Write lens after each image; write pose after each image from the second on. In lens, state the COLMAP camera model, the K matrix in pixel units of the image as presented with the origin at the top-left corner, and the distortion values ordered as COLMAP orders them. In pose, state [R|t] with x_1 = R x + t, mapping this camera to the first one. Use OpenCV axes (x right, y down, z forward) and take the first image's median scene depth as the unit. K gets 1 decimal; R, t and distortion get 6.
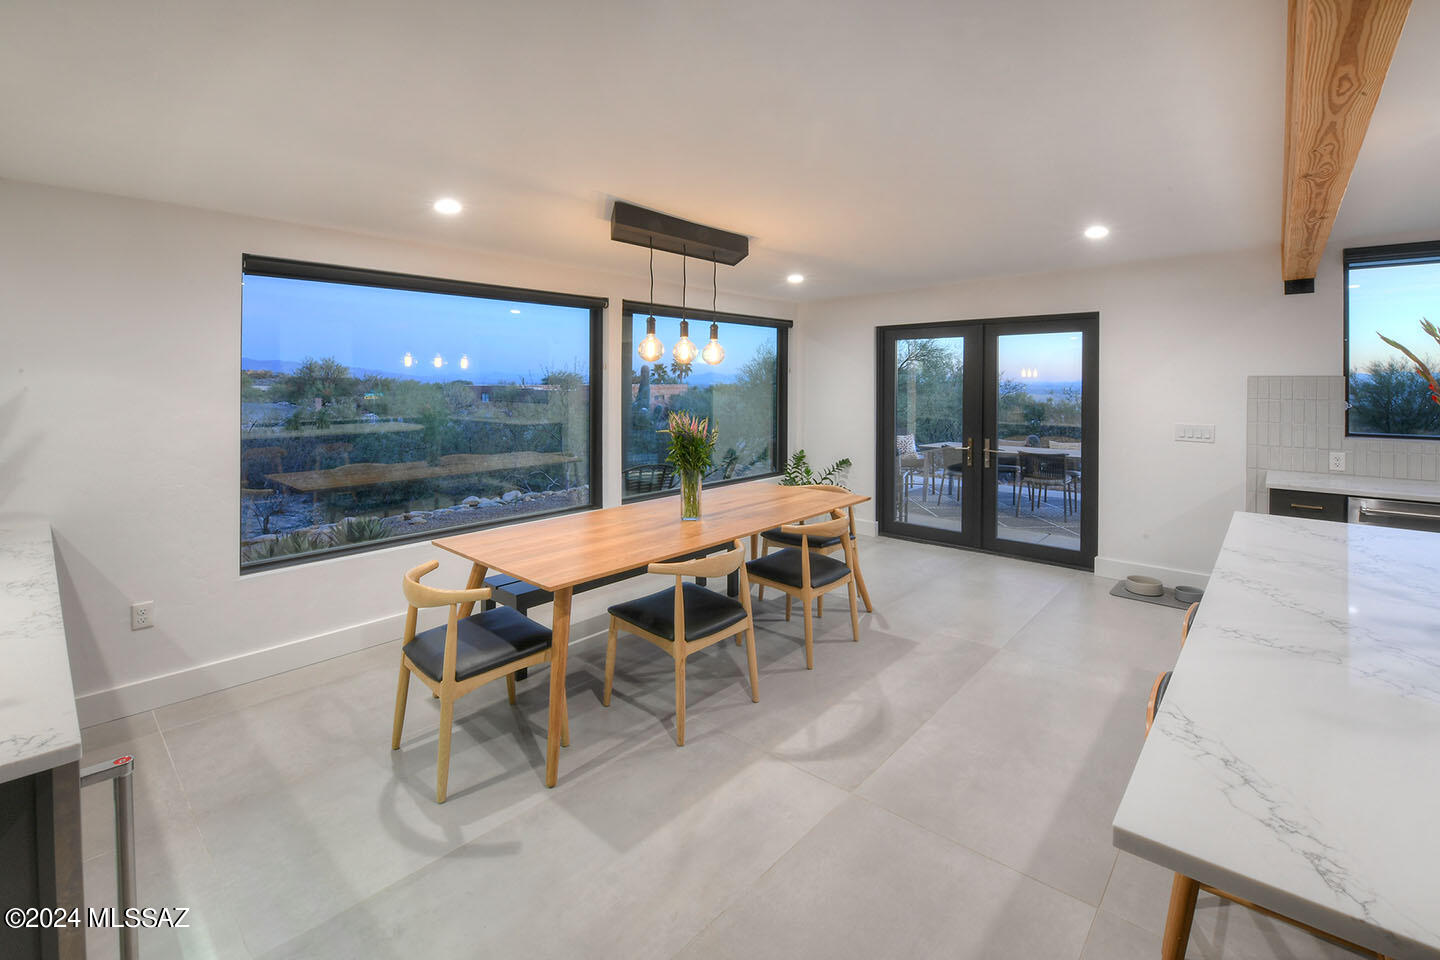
lens RADIAL K [[638.2, 0, 718.7], [0, 638.2, 384.0], [0, 0, 1]] dist [0.000179, -0.009123]
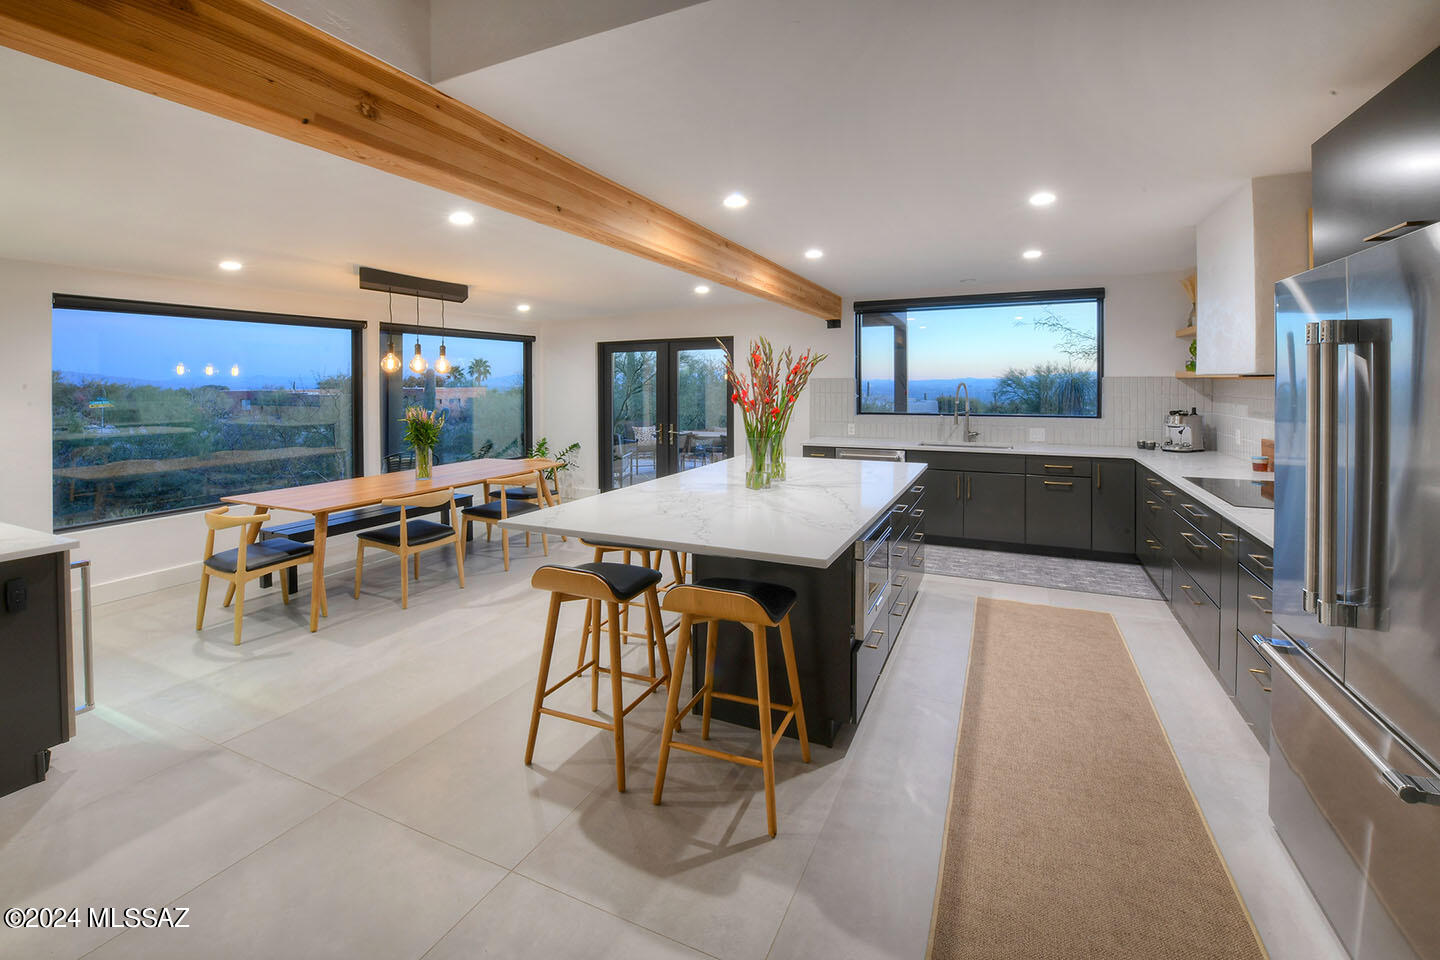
lens RADIAL K [[638.2, 0, 718.7], [0, 638.2, 384.0], [0, 0, 1]] dist [0.000179, -0.009123]
pose [[0.958003, -0.009017, 0.286618, 0.135734], [0.009659, 0.999953, -0.000826, 0.000236], [-0.286597, 0.003560, 0.958045, -0.434312]]
